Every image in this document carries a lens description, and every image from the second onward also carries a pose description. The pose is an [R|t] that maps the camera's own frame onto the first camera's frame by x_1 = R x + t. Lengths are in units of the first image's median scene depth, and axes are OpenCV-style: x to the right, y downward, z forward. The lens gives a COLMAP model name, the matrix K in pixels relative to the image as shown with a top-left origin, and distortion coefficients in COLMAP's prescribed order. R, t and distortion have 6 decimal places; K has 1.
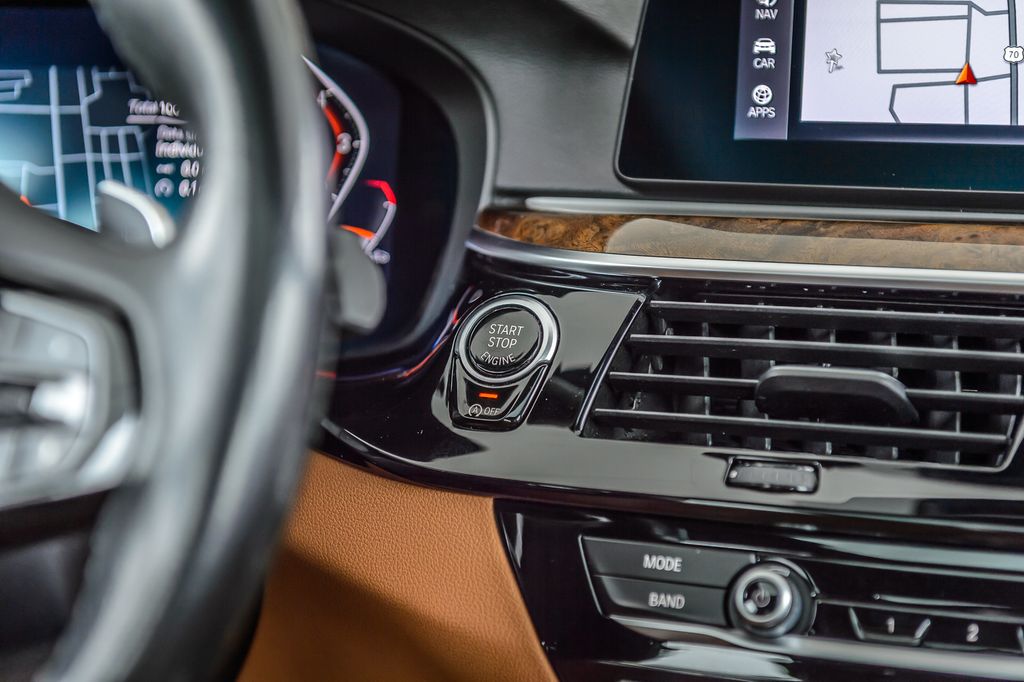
lens RADIAL K [[1920.4, 0, 511.1], [0, 1920.4, 338.9], [0, 0, 1]] dist [-0.020139, 0.000000]
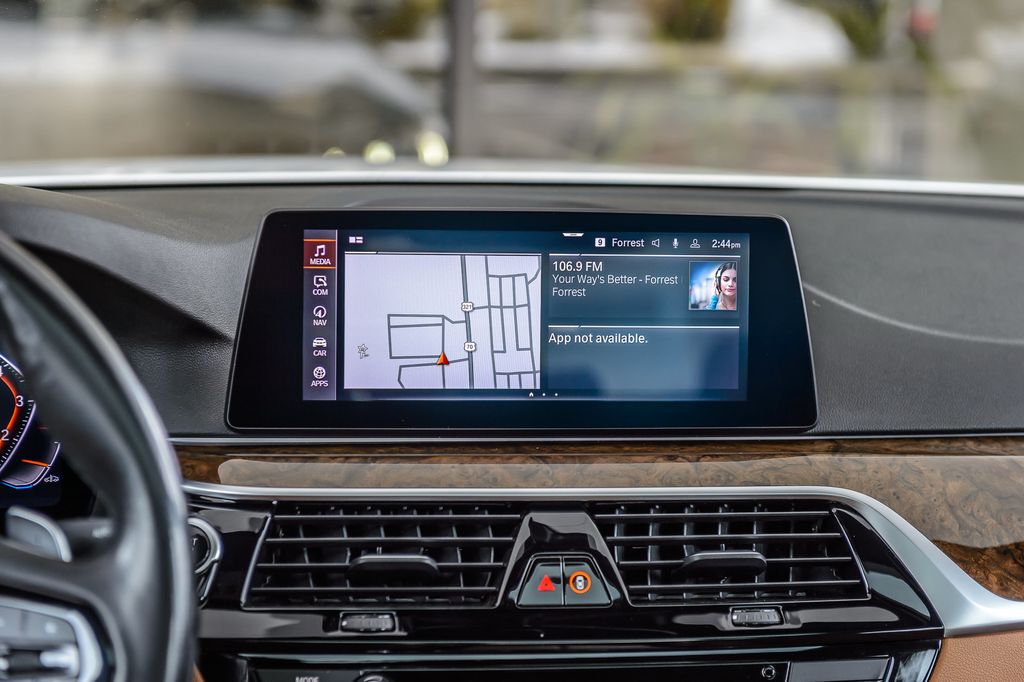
lens RADIAL K [[2039.0, 0, 514.7], [0, 2039.0, 330.8], [0, 0, 1]] dist [0.002981, 0.000000]
pose [[0.907102, -0.059132, 0.416737, -0.442048], [0.040745, 0.997769, 0.052888, -0.253115], [-0.418935, -0.030995, 0.907487, -0.631721]]
